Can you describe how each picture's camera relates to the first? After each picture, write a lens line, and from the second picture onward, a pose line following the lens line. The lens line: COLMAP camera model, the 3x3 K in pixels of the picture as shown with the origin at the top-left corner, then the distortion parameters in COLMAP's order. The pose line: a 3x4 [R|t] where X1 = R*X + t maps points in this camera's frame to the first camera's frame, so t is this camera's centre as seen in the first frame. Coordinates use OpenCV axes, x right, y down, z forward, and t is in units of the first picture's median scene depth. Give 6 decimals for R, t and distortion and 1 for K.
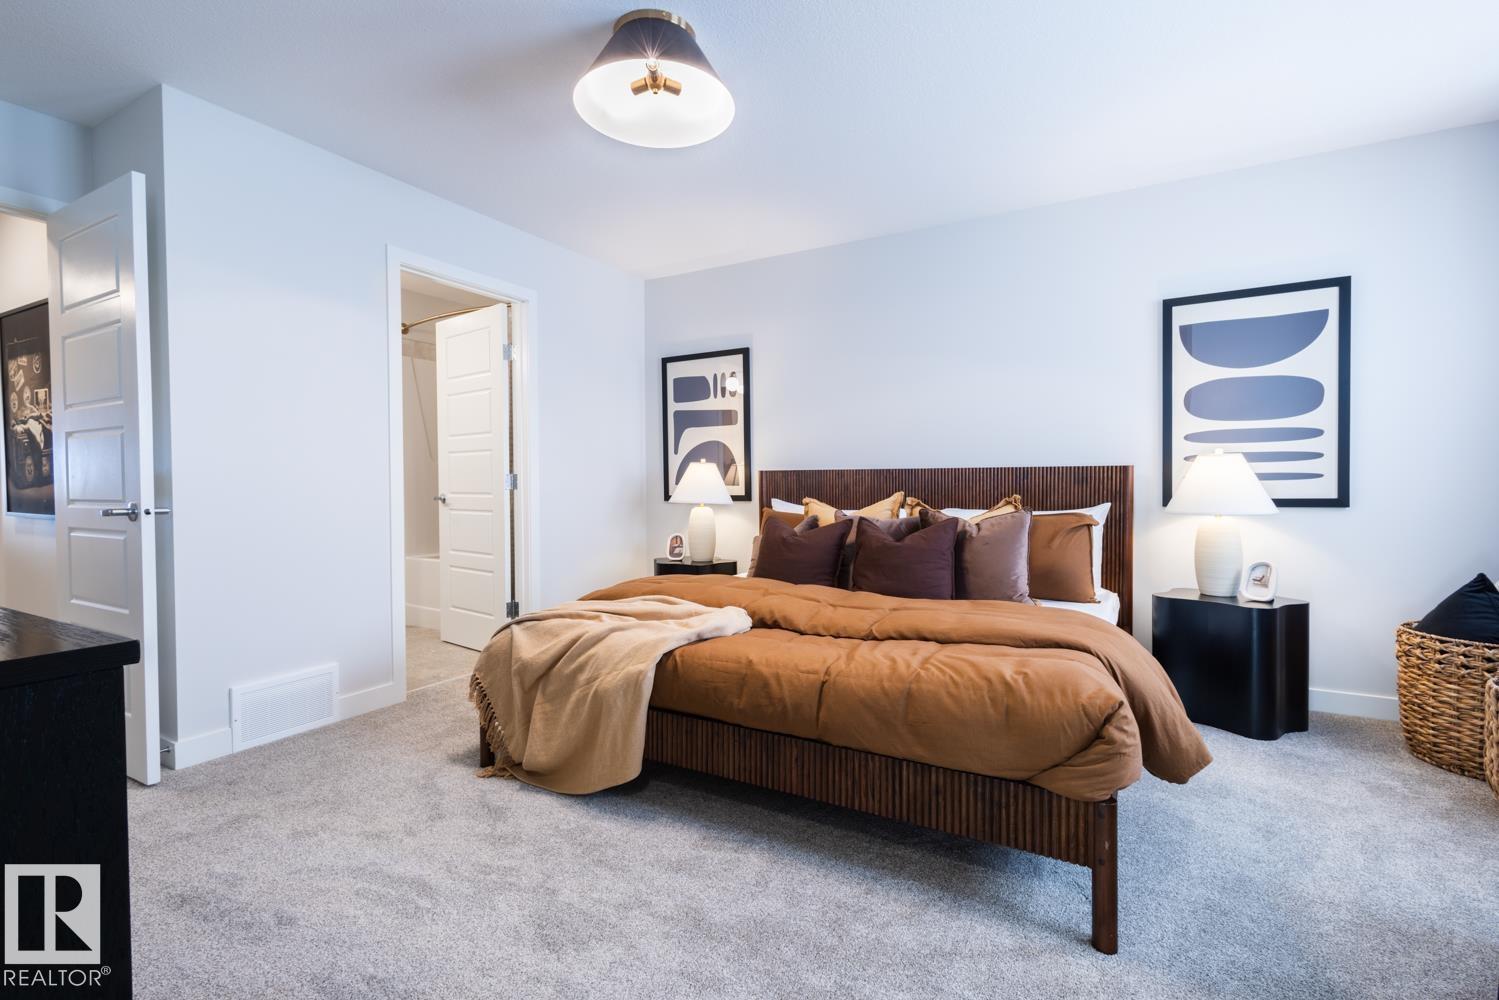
lens RADIAL K [[686.9, 0, 744.4], [0, 686.9, 495.6], [0, 0, 1]] dist [-0.001045, -0.000014]
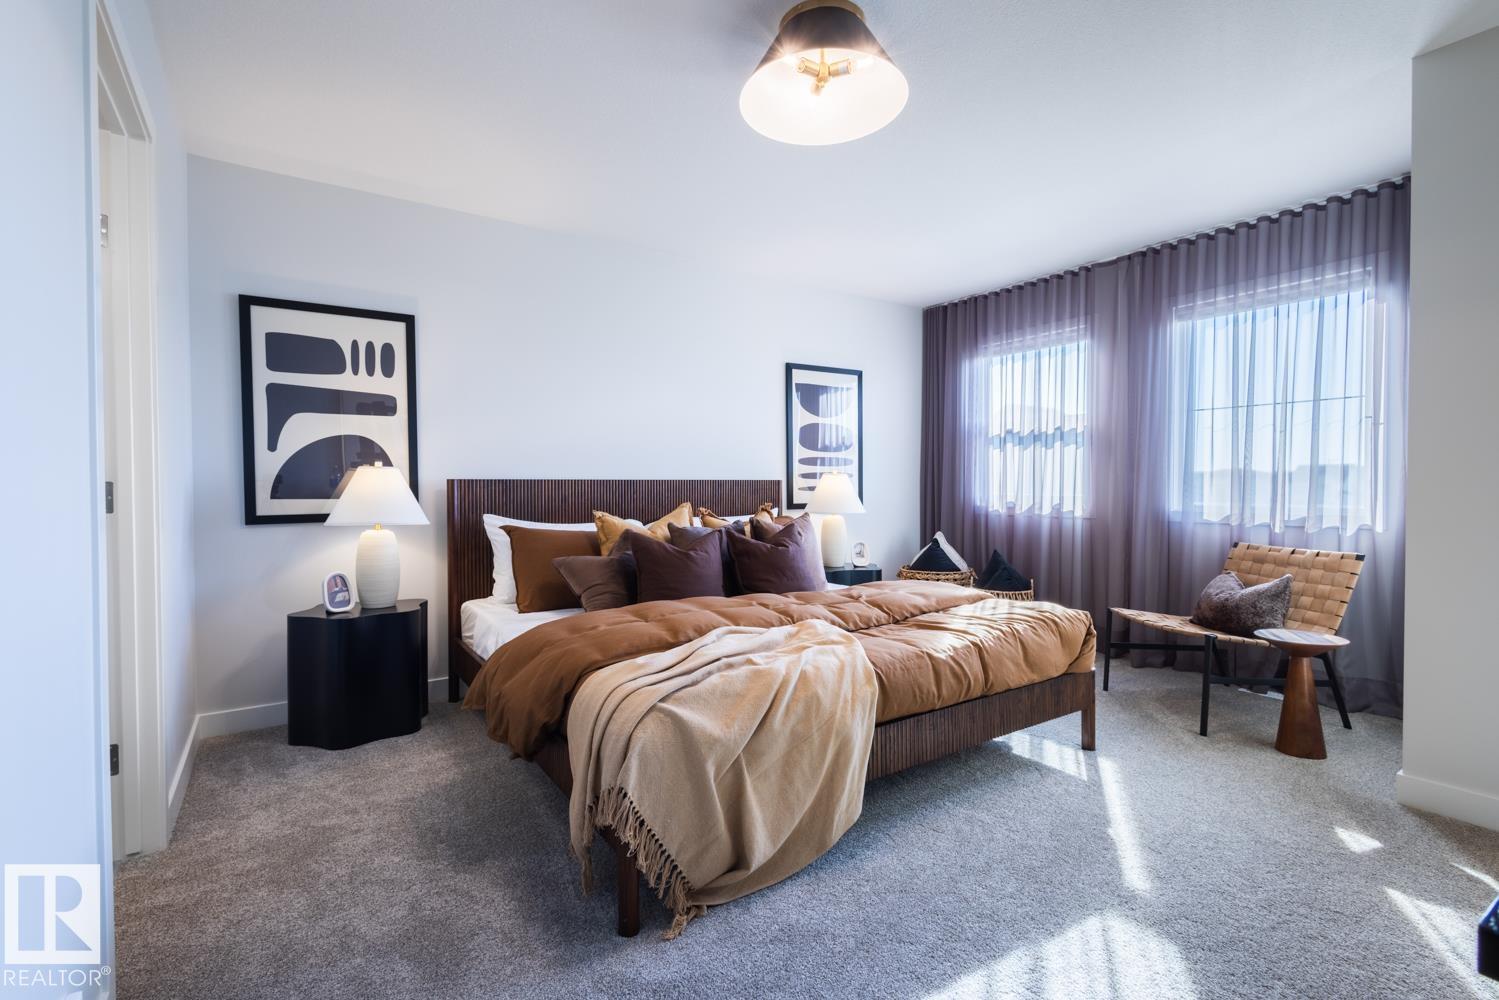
lens RADIAL K [[686.9, 0, 744.4], [0, 686.9, 495.6], [0, 0, 1]] dist [-0.001045, -0.000014]
pose [[0.439618, -0.010013, 0.898129, -0.523834], [0.018368, 0.999829, 0.002156, -0.012880], [-0.897997, 0.015549, 0.439727, 0.350291]]
